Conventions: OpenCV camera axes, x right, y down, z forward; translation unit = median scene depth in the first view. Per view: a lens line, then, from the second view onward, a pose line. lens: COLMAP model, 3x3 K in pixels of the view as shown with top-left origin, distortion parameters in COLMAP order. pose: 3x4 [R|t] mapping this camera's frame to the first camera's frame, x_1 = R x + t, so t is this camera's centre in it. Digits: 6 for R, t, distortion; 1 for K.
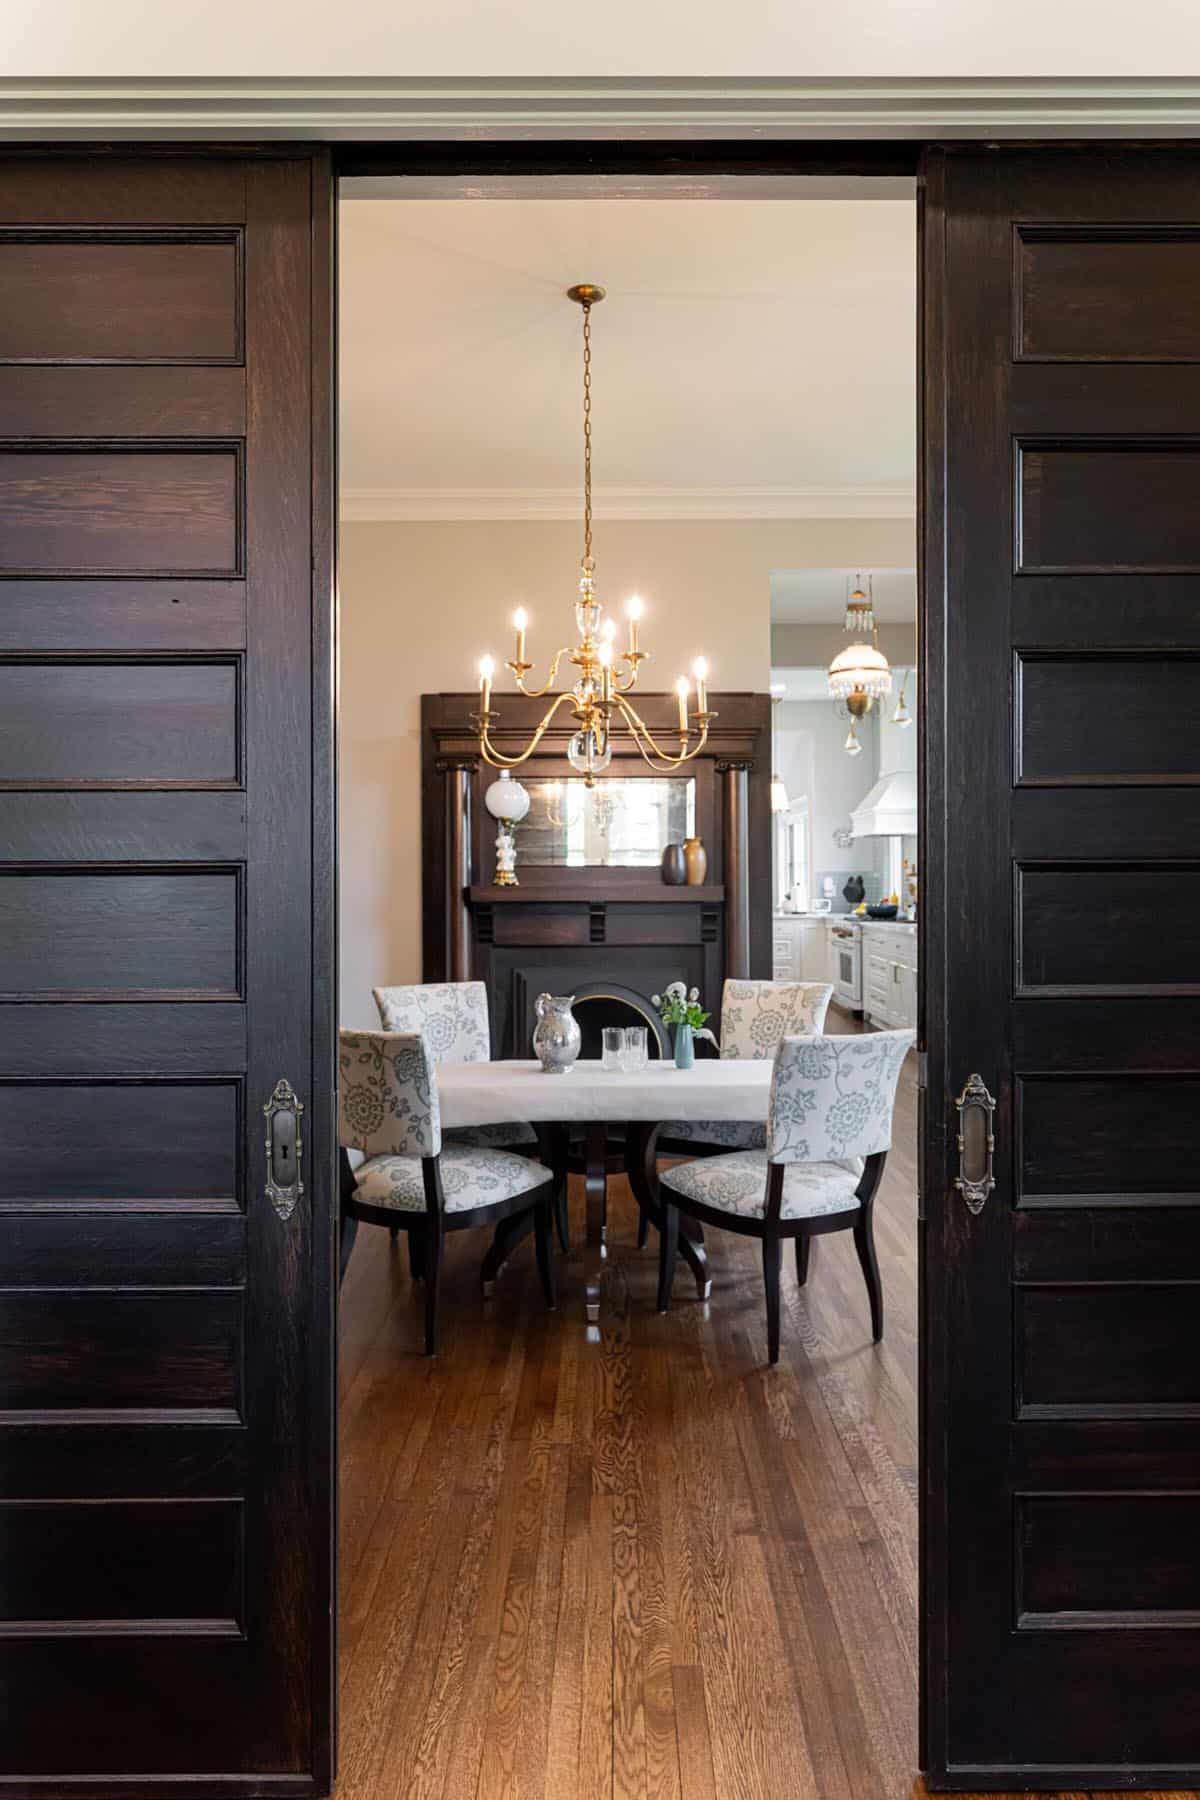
lens RADIAL K [[3677.1, 0, 601.6], [0, 3677.1, 901.7], [0, 0, 1]] dist [-0.098577, 0.000000]
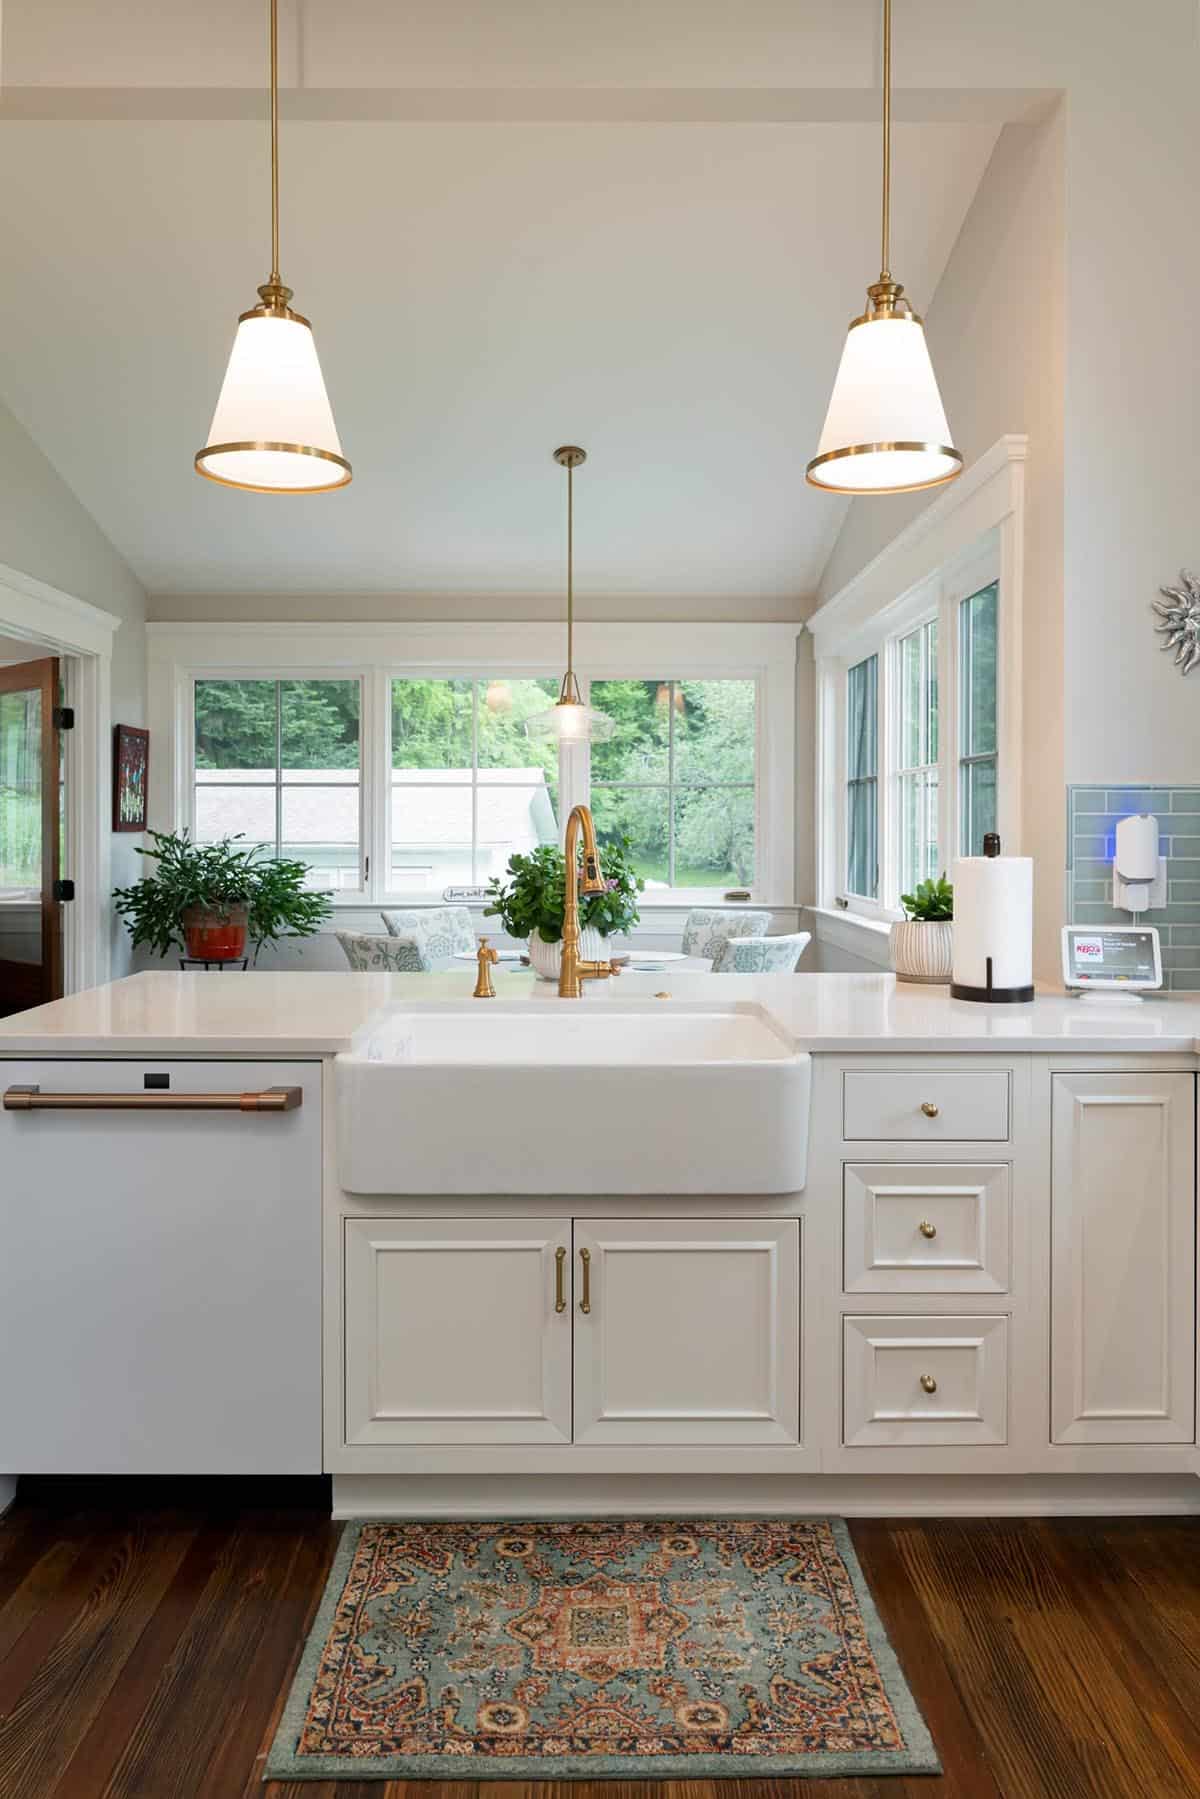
lens RADIAL K [[2999.9, 0, 599.8], [0, 2999.9, 897.8], [0, 0, 1]] dist [-0.037249, 0.000000]
pose [[0.999939, 0.011037, 0.000999, 0.062690], [-0.011050, 0.999841, 0.014002, -0.007841], [-0.000844, -0.014012, 0.999901, 1.625763]]
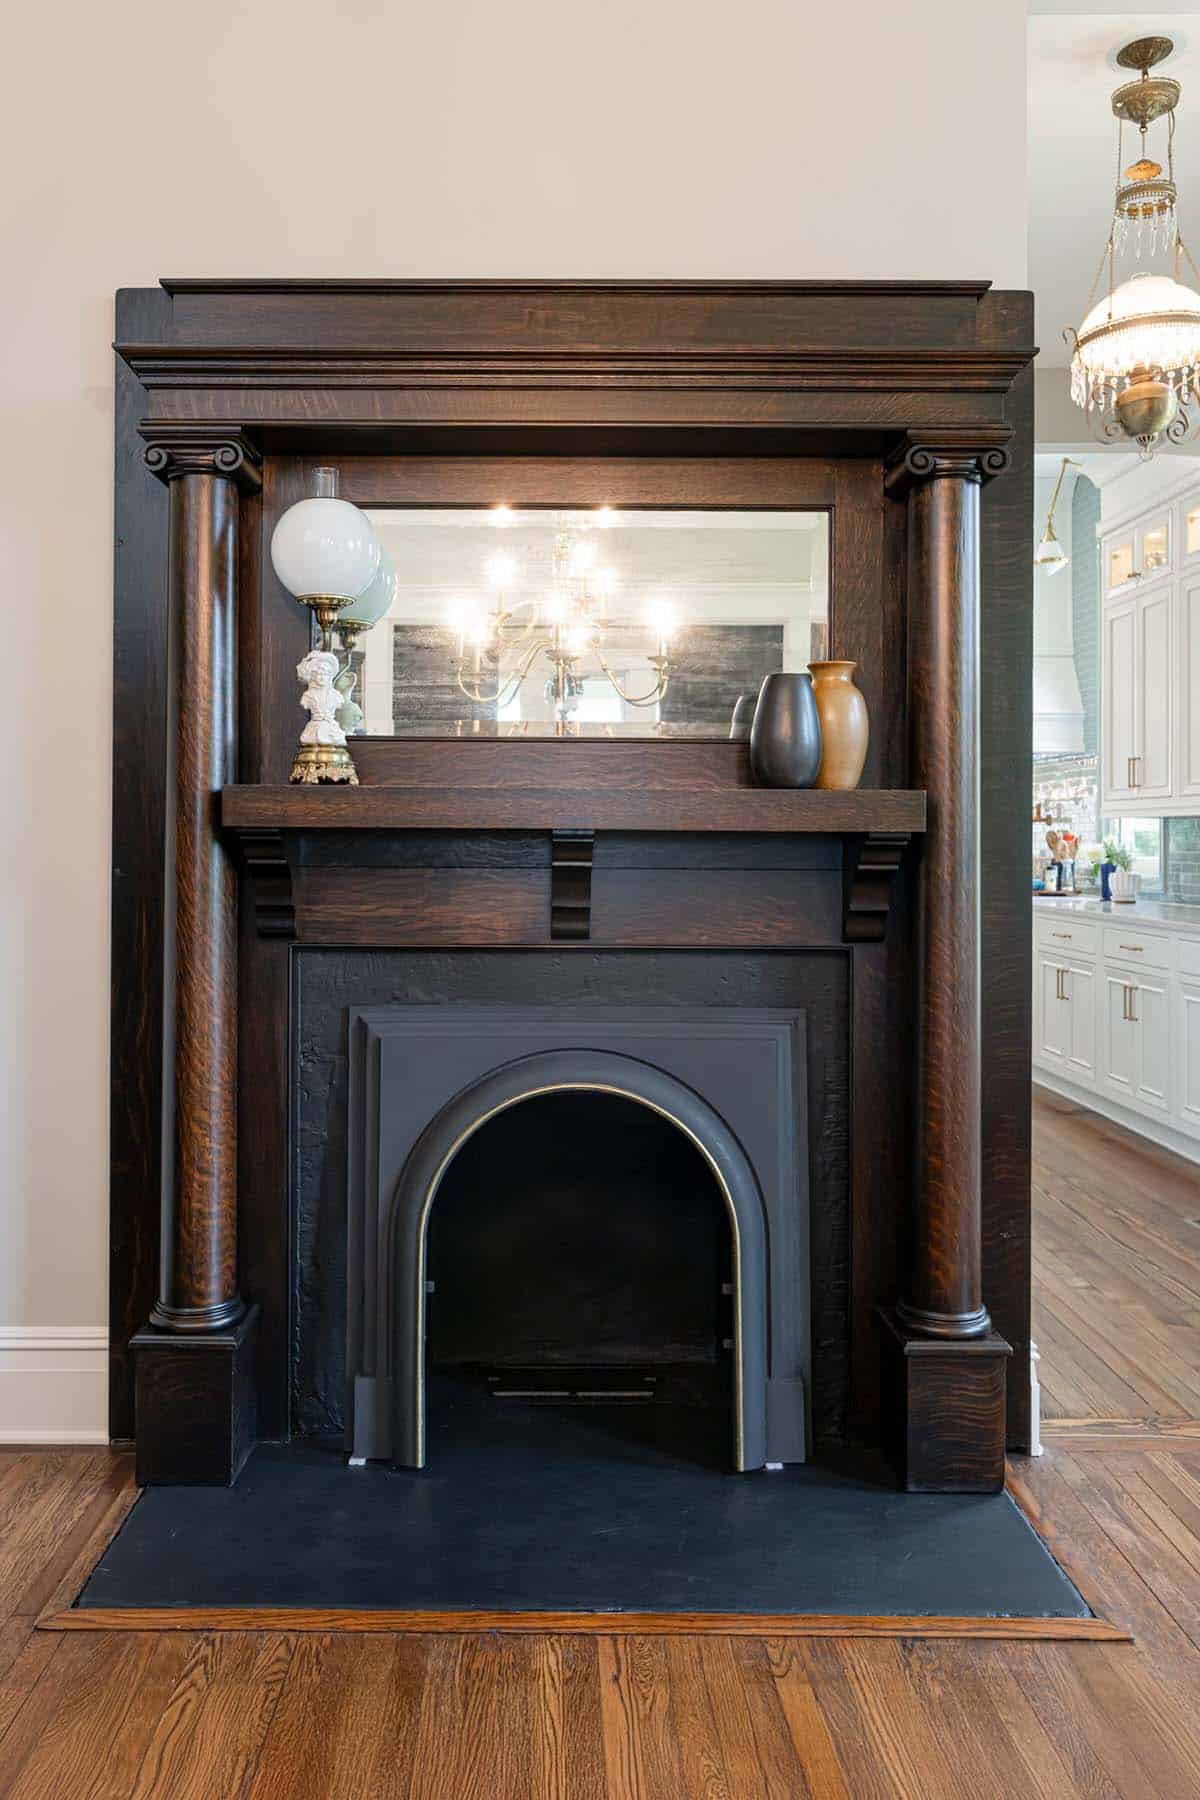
lens RADIAL K [[3677.1, 0, 597.2], [0, 3677.1, 895.3], [0, 0, 1]] dist [-0.098577, 0.000000]
pose [[0.999786, 0.010067, 0.018057, -0.005184], [-0.010195, 0.999924, 0.006991, 0.003599], [-0.017985, -0.007173, 0.999813, 0.620627]]
